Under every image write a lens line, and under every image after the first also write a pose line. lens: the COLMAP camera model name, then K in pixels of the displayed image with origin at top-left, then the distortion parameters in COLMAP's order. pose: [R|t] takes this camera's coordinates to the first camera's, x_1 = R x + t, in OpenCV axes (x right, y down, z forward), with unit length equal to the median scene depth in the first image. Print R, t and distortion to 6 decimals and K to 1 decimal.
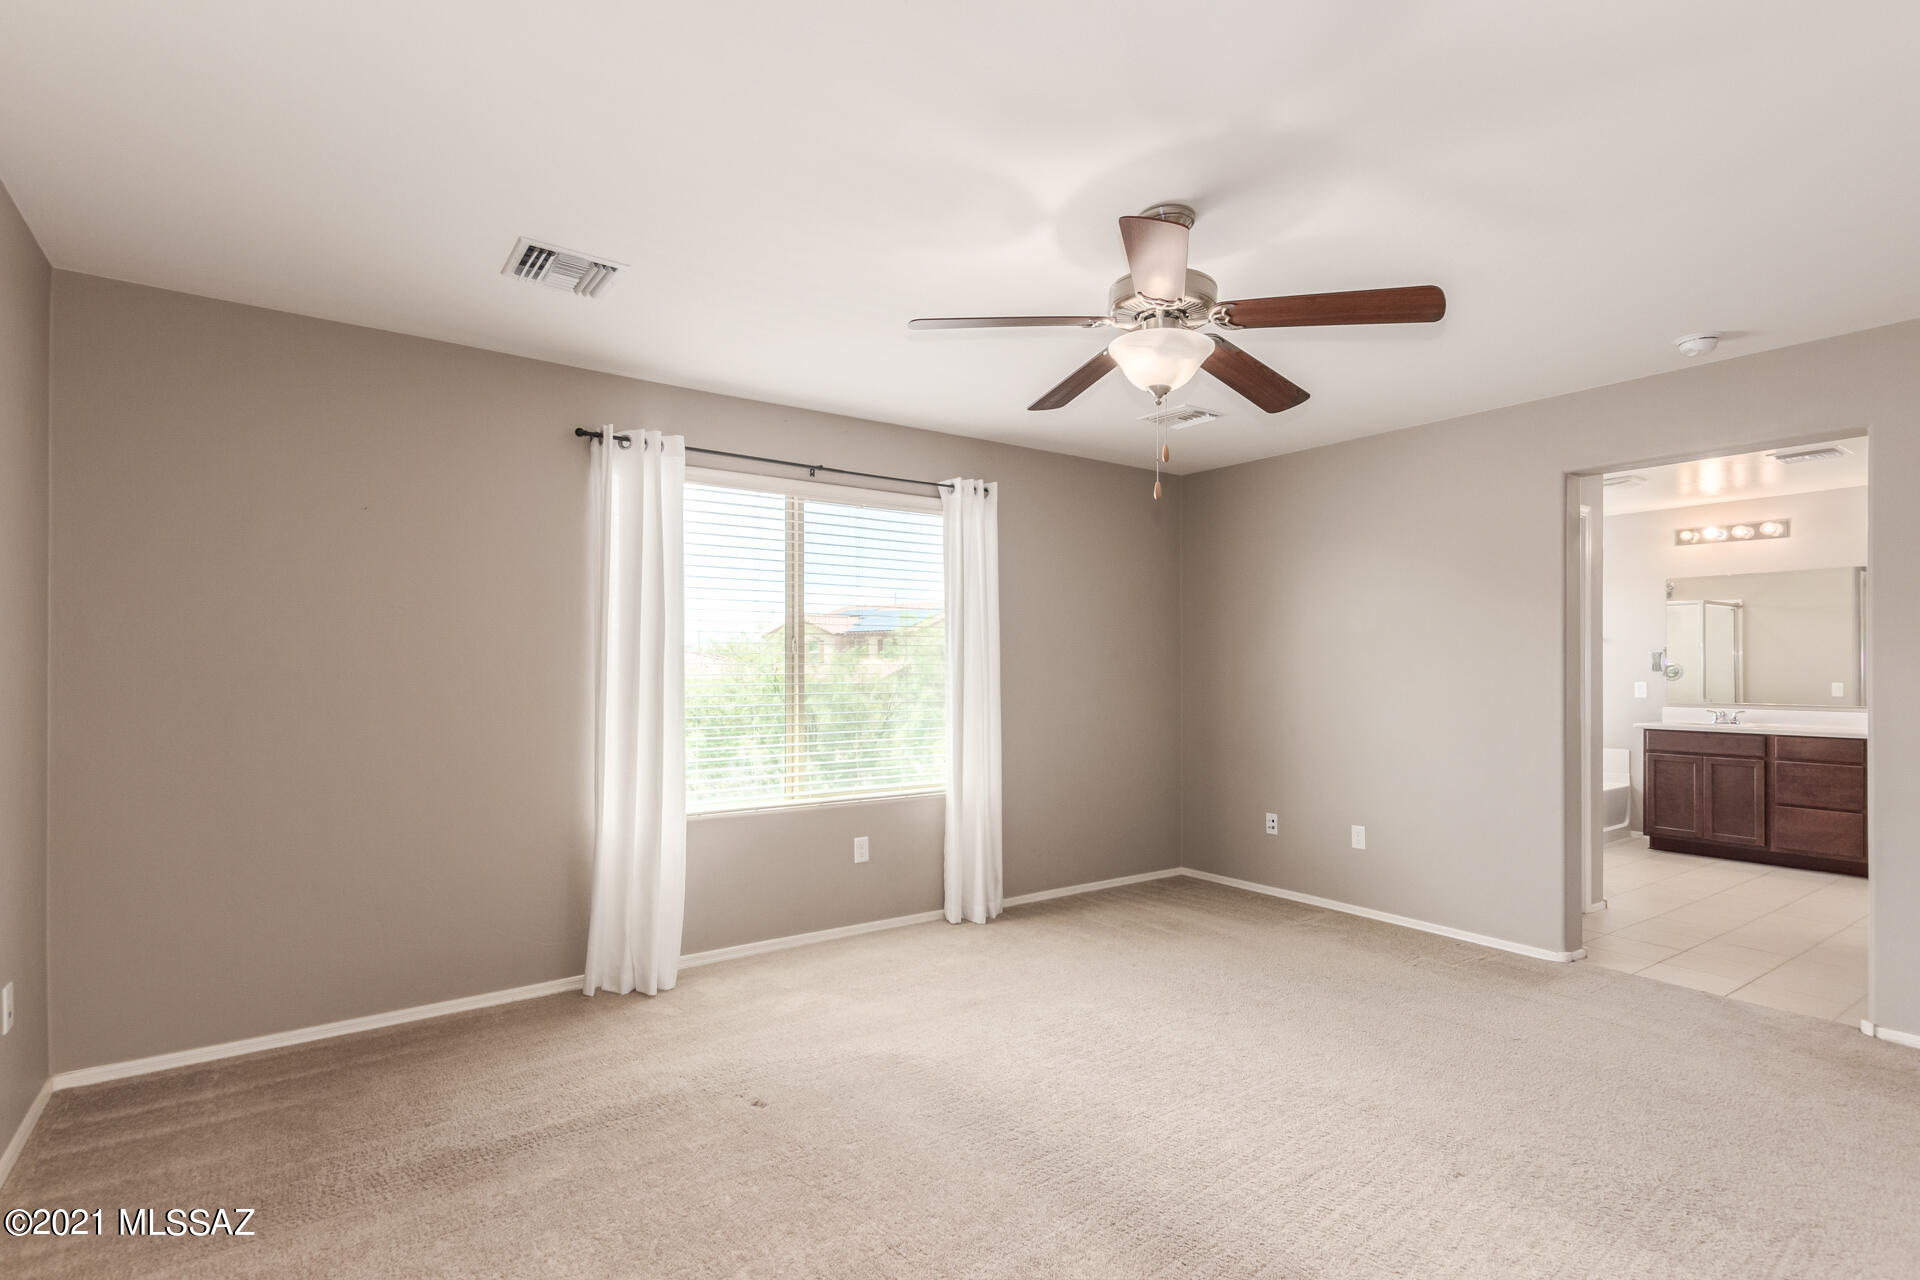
lens RADIAL K [[934.3, 0, 933.4], [0, 934.3, 660.8], [0, 0, 1]] dist [0.000923, -0.000930]
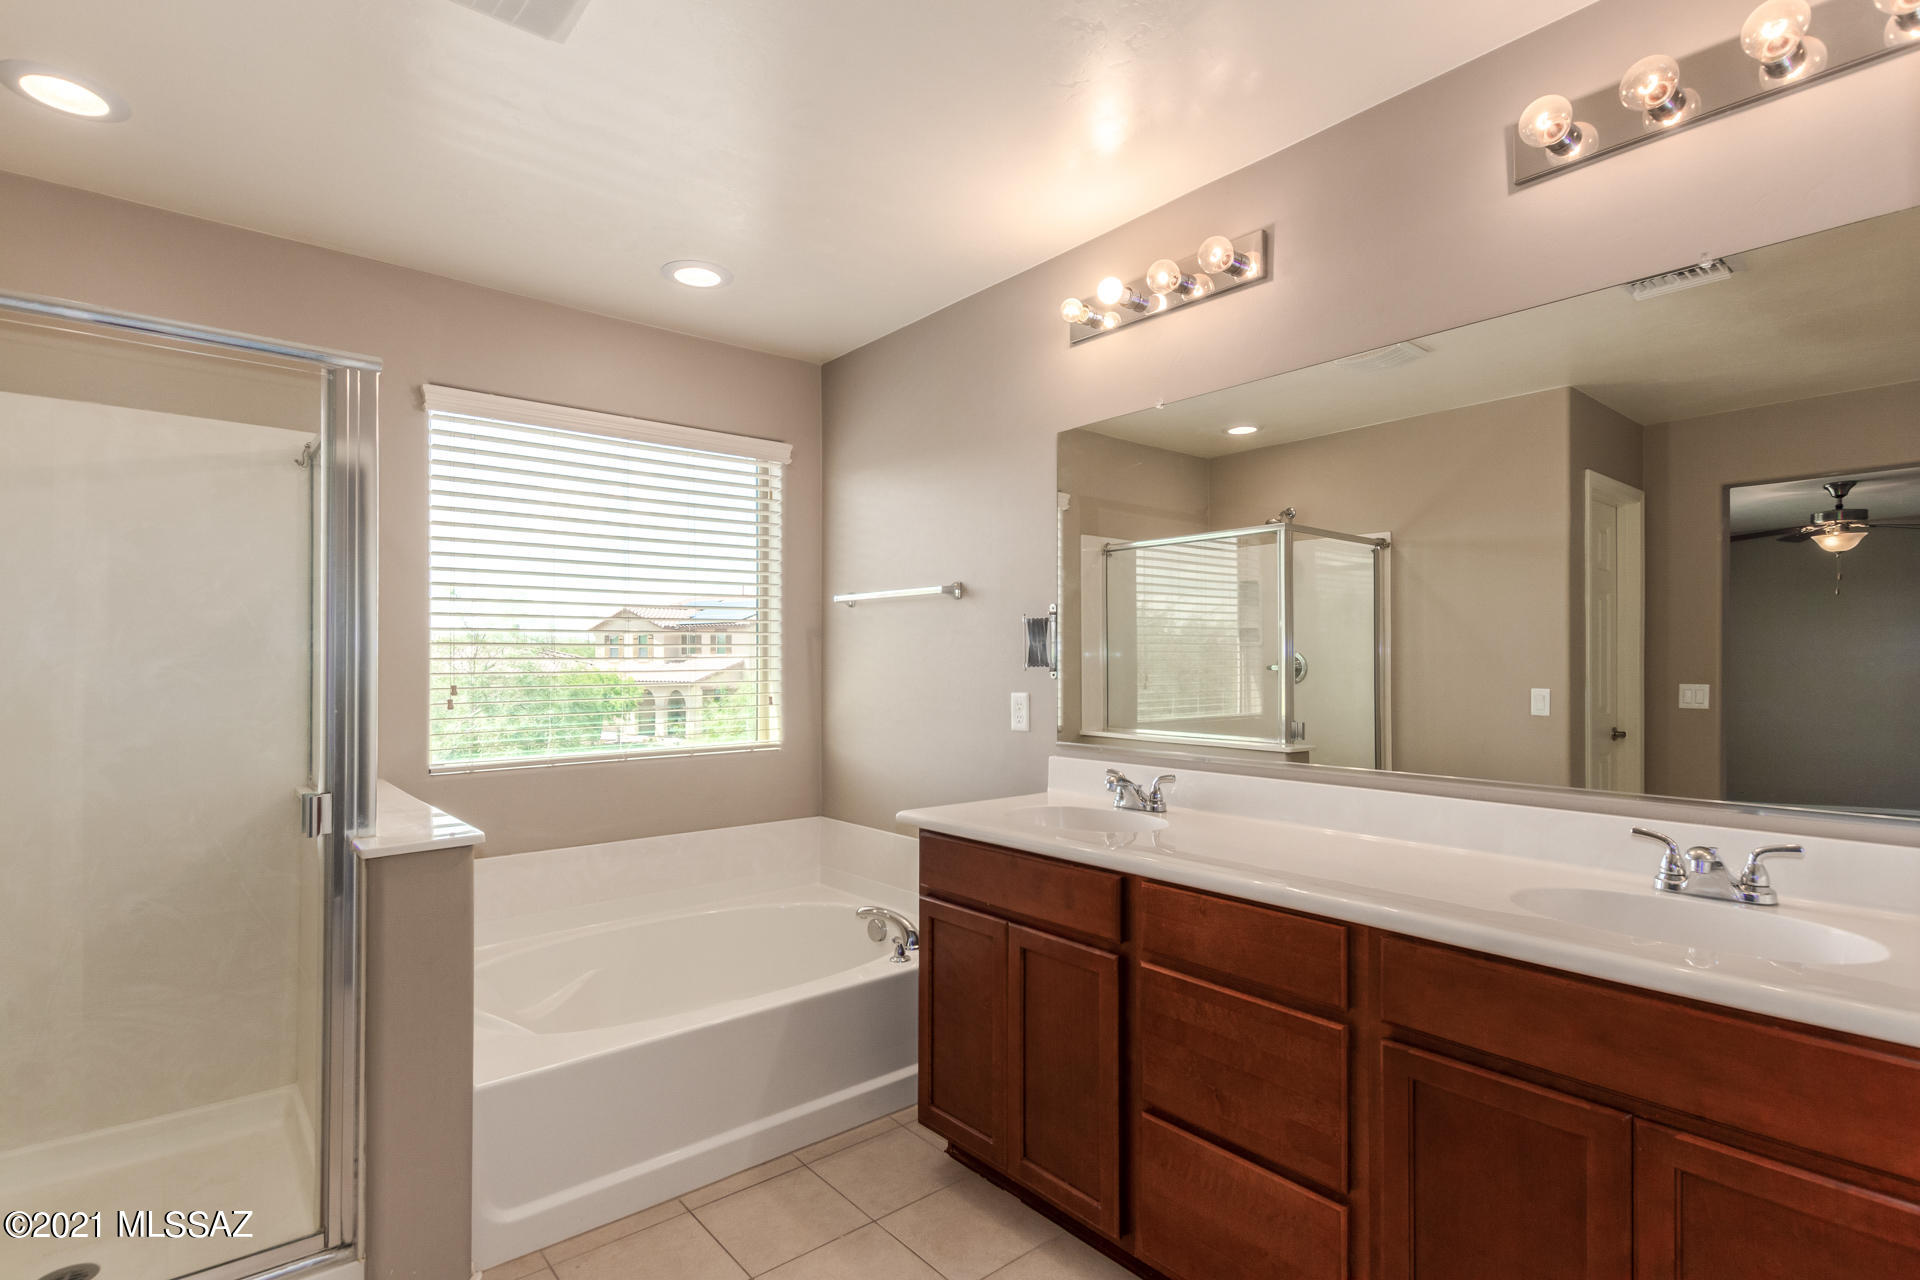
lens RADIAL K [[934.3, 0, 933.4], [0, 934.3, 660.8], [0, 0, 1]] dist [0.000923, -0.000930]
pose [[0.996892, -0.002429, 0.078739, 0.731281], [0.002297, 0.999996, 0.001763, 0.008349], [-0.078742, -0.001577, 0.996894, 0.635432]]
